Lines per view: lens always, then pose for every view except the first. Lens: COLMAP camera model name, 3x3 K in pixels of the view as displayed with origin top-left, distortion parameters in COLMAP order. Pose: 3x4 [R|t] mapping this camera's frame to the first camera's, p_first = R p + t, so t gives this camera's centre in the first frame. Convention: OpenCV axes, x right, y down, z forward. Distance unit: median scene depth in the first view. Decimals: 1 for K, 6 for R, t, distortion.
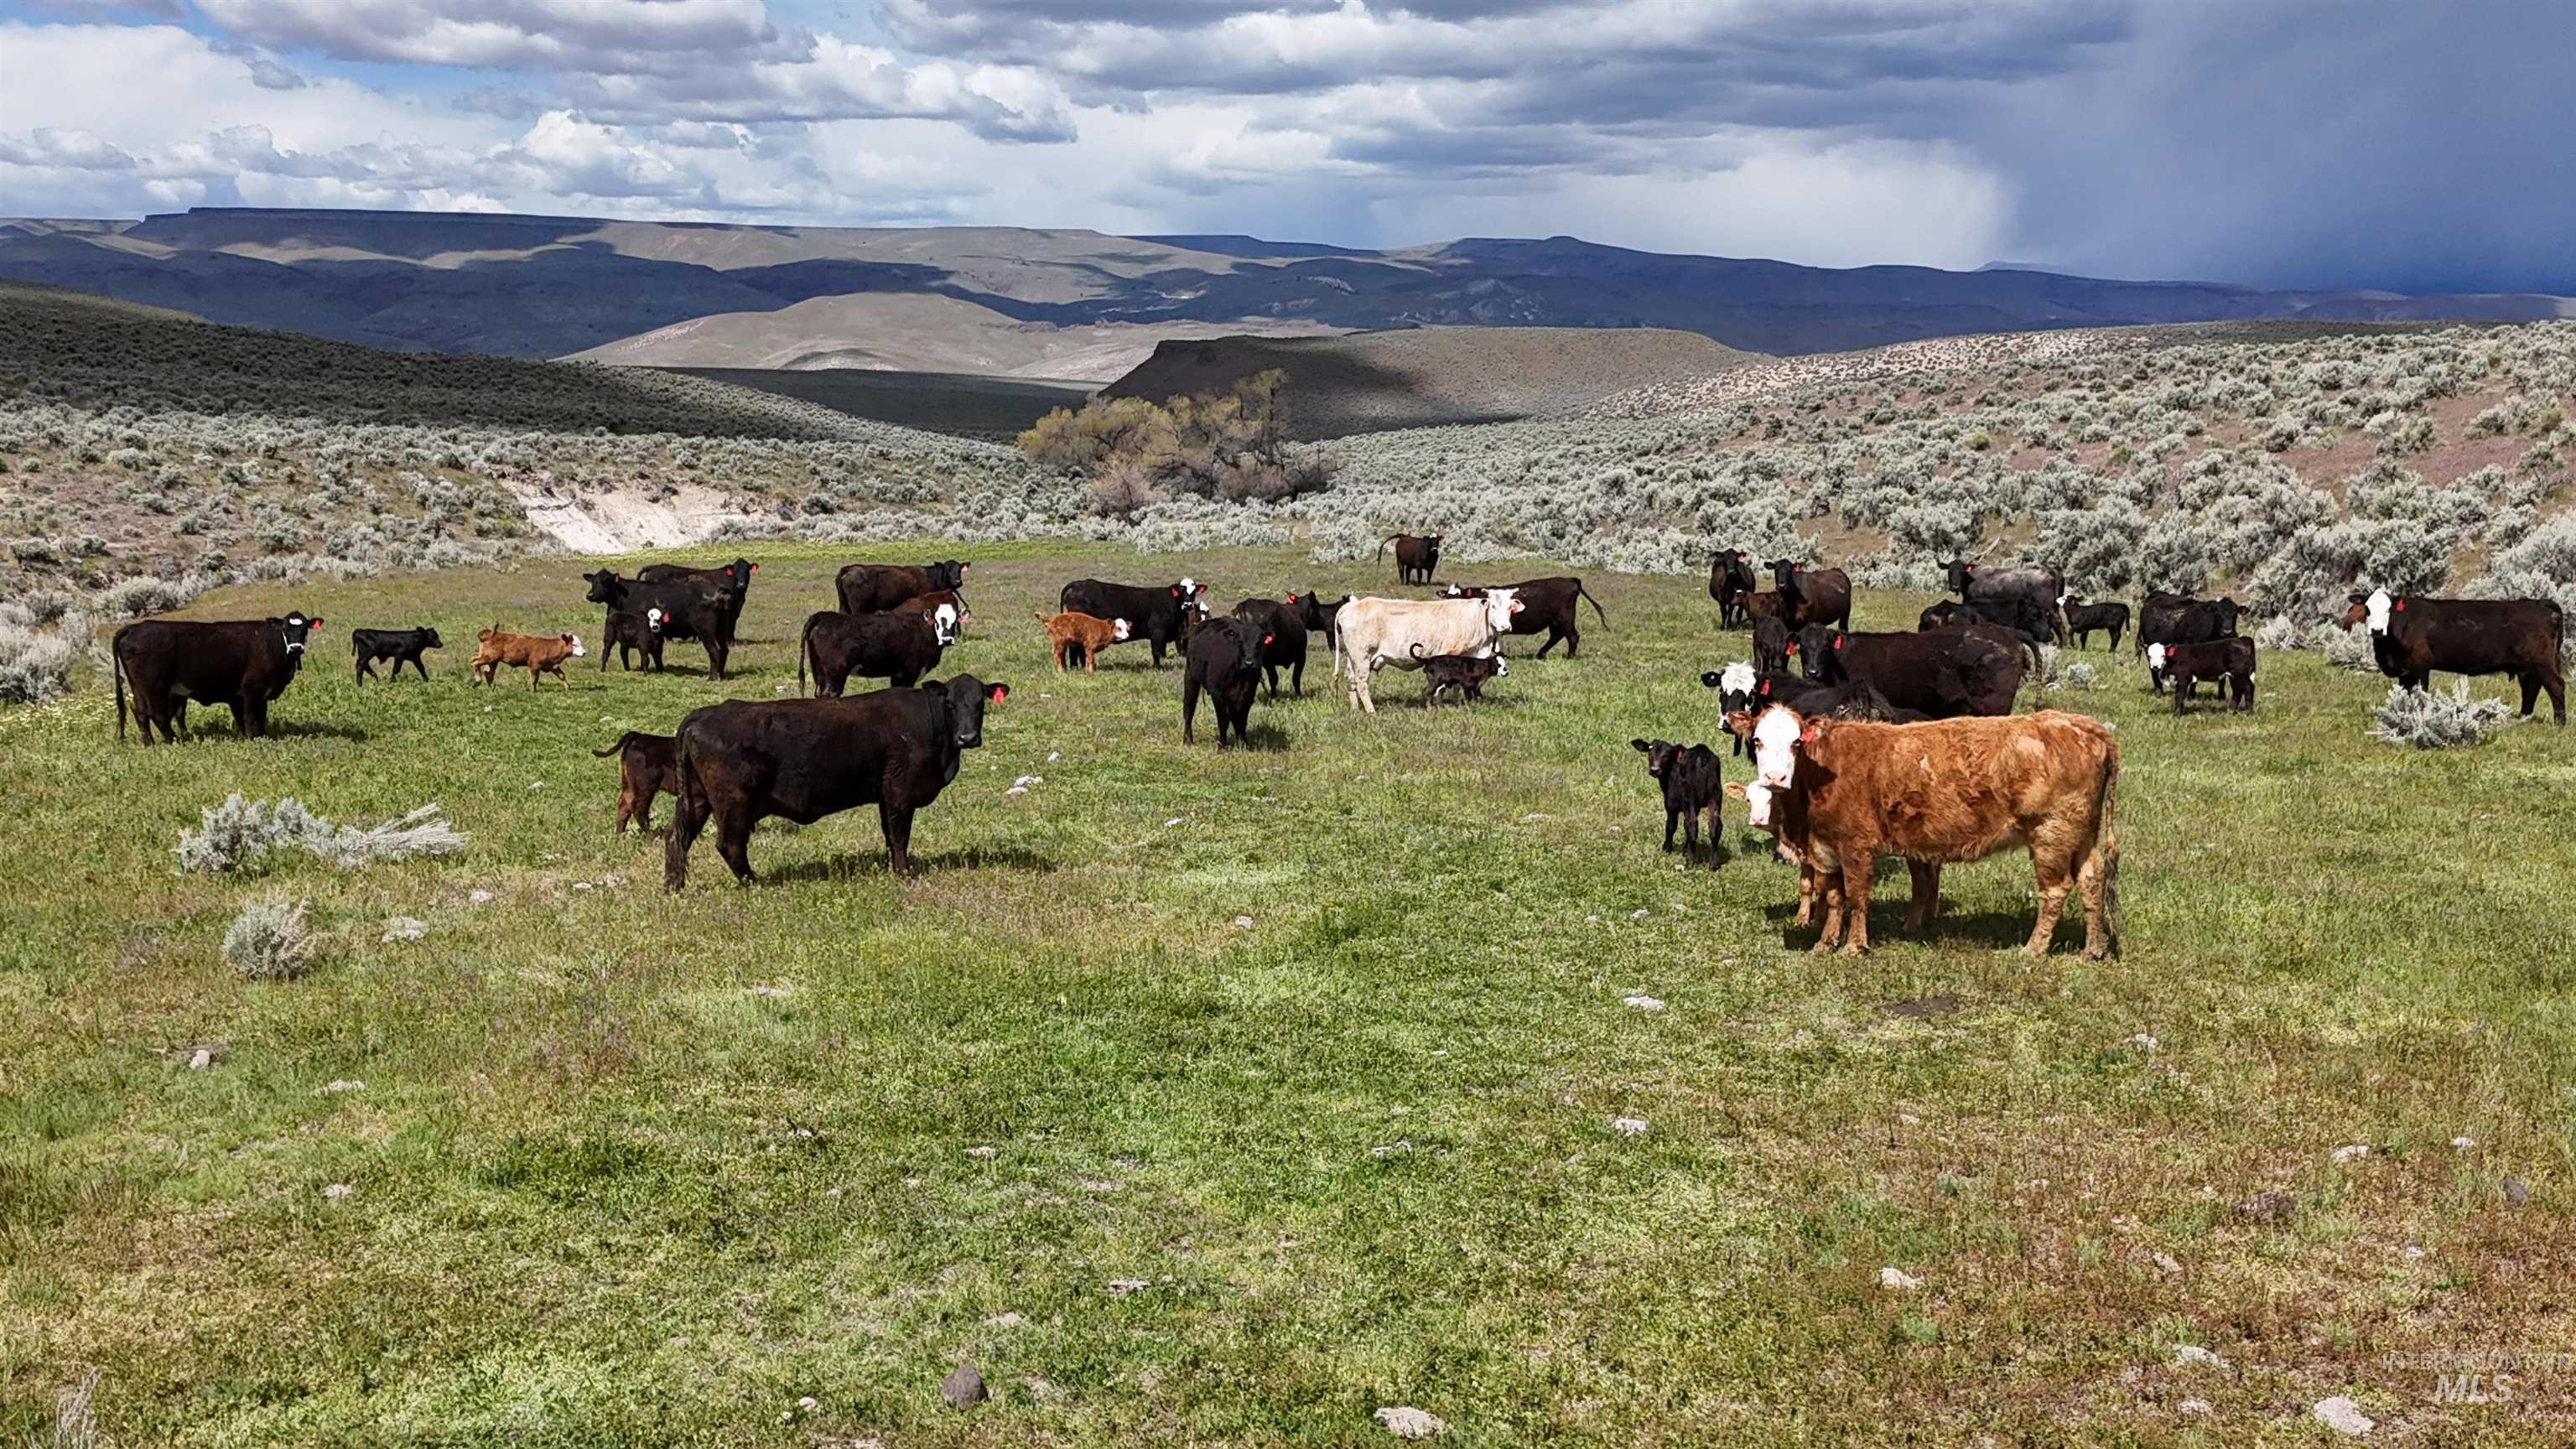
lens RADIAL K [[1884.8, 0, 1288.0], [0, 1884.8, 724.5], [0, 0, 1]] dist [0.088739, -0.090221]
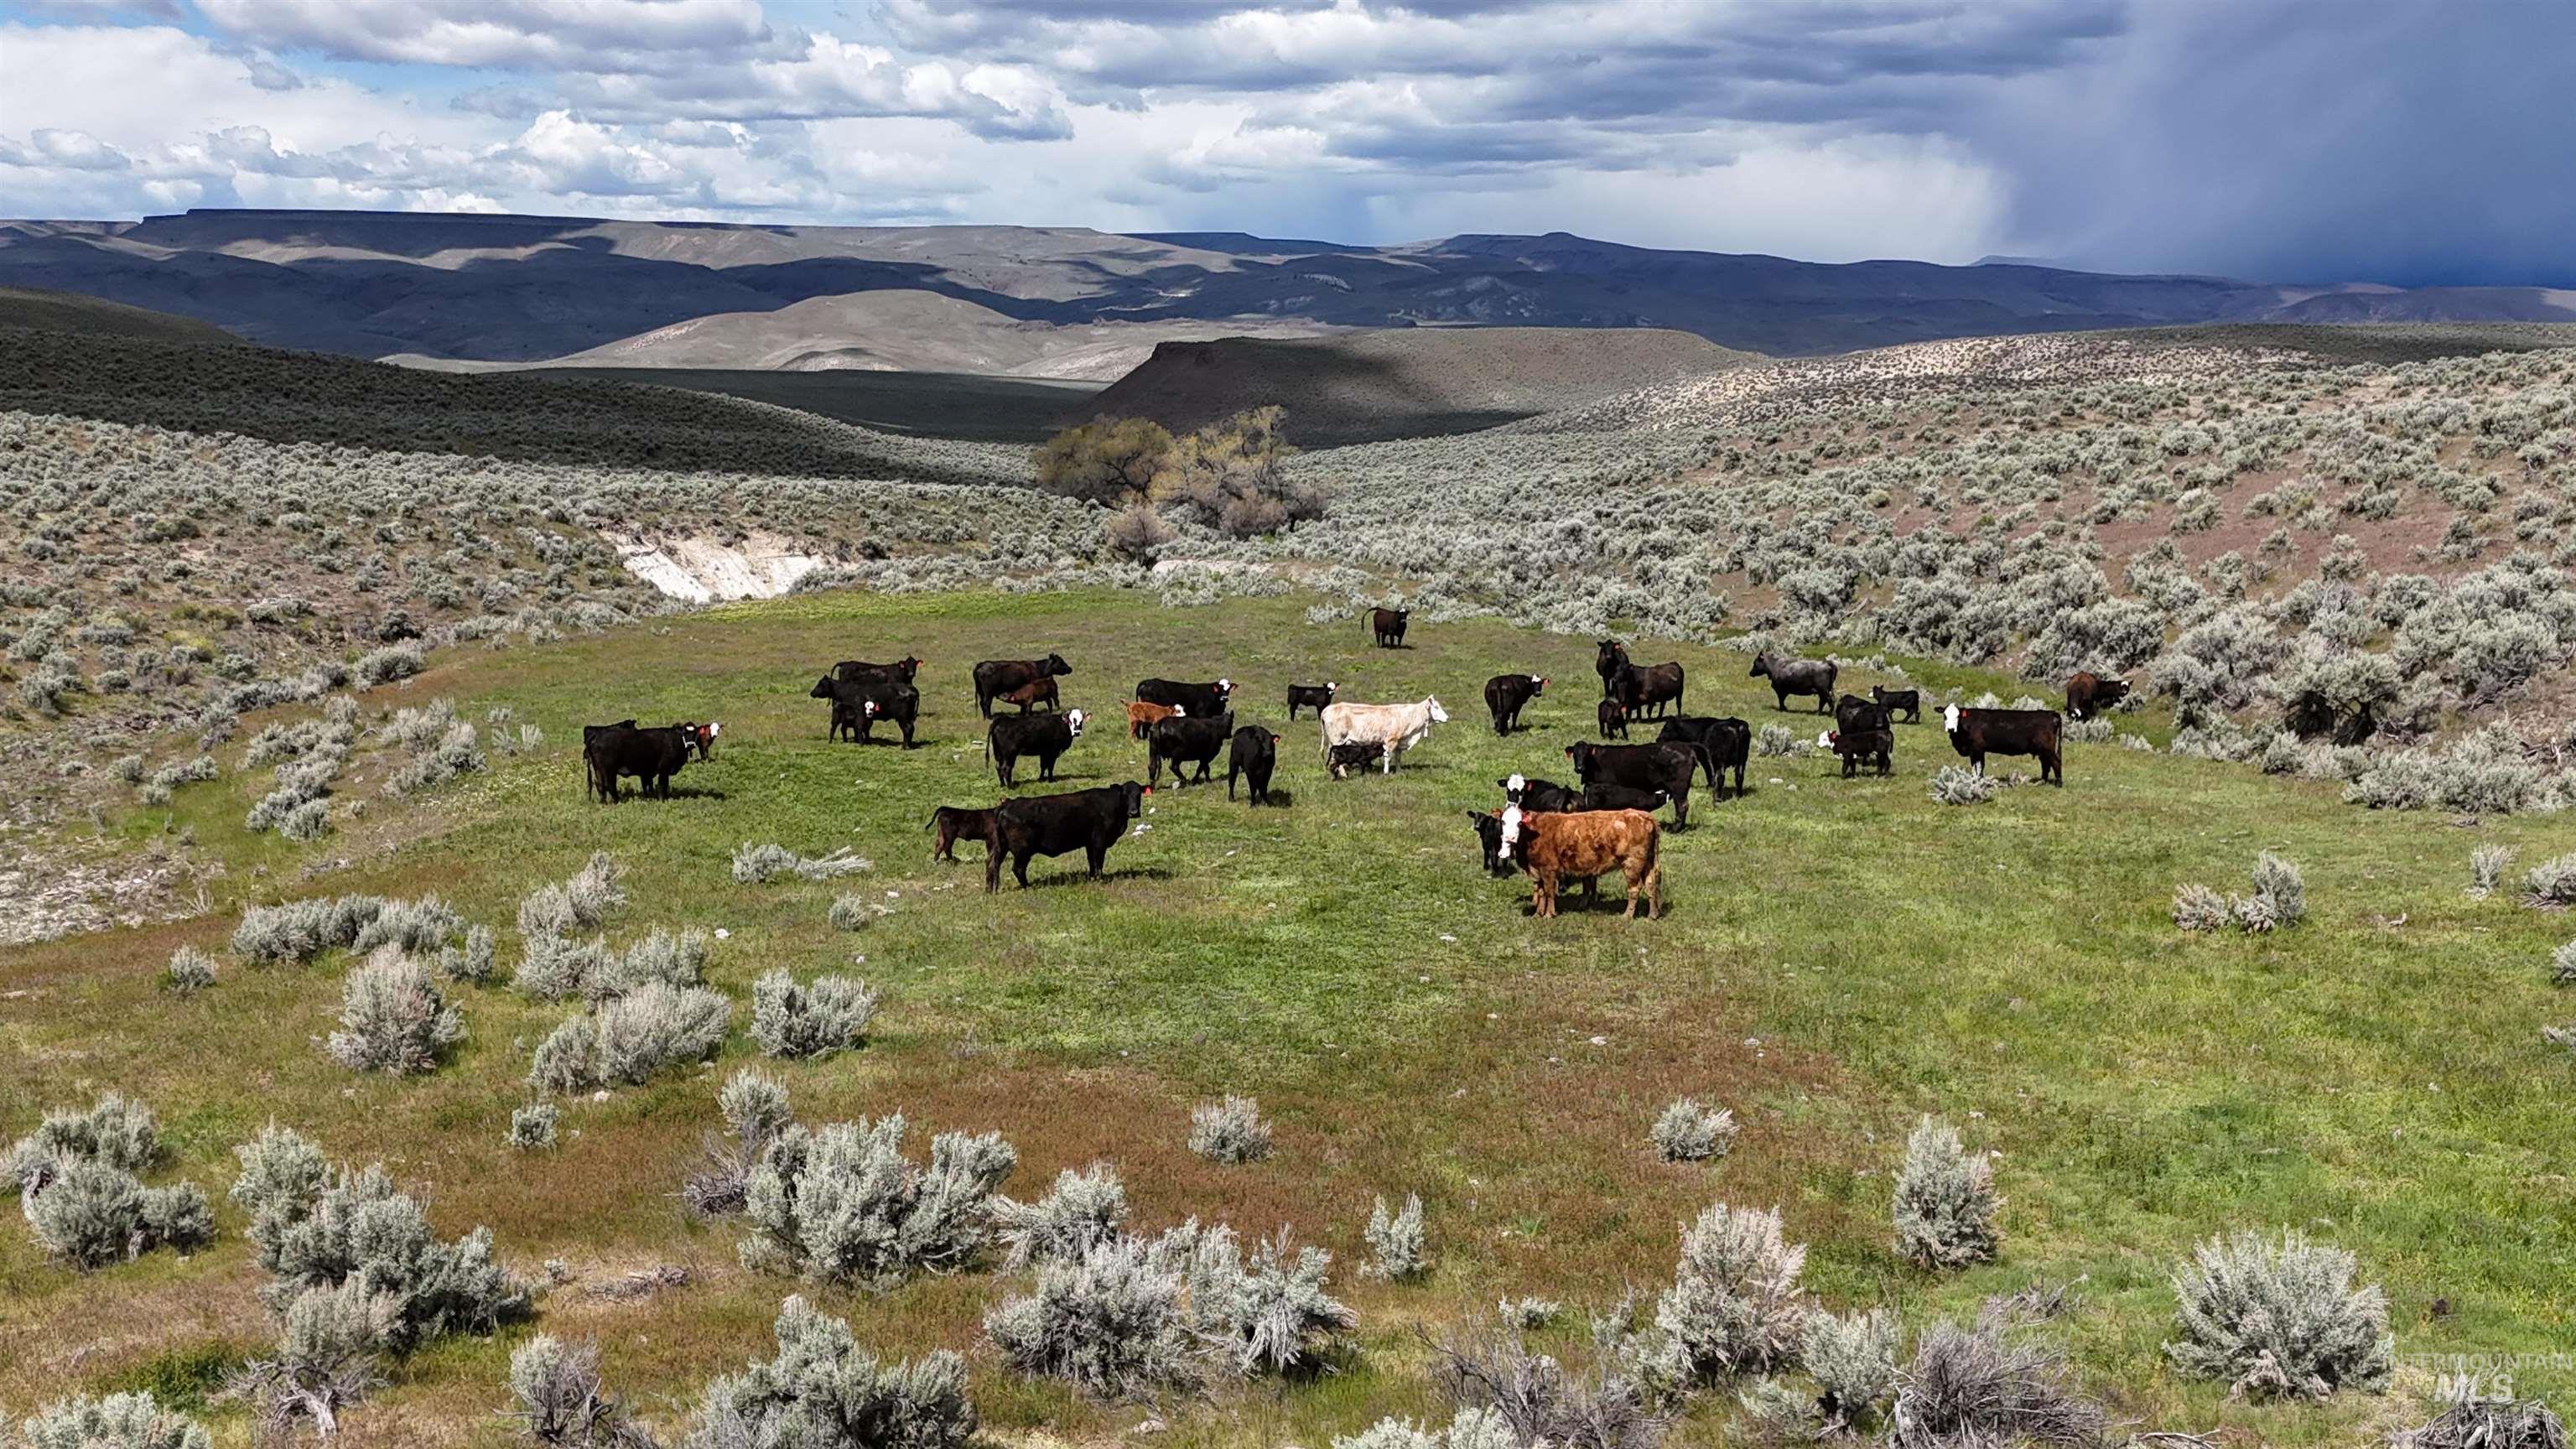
lens RADIAL K [[1894.0, 0, 1285.9], [0, 1894.0, 690.8], [0, 0, 1]] dist [0.087021, -0.111449]
pose [[0.999993, -0.003684, -0.000172, -0.000927], [0.003681, 0.999871, -0.015618, -0.013029], [0.000230, 0.015617, 0.999878, -0.143753]]
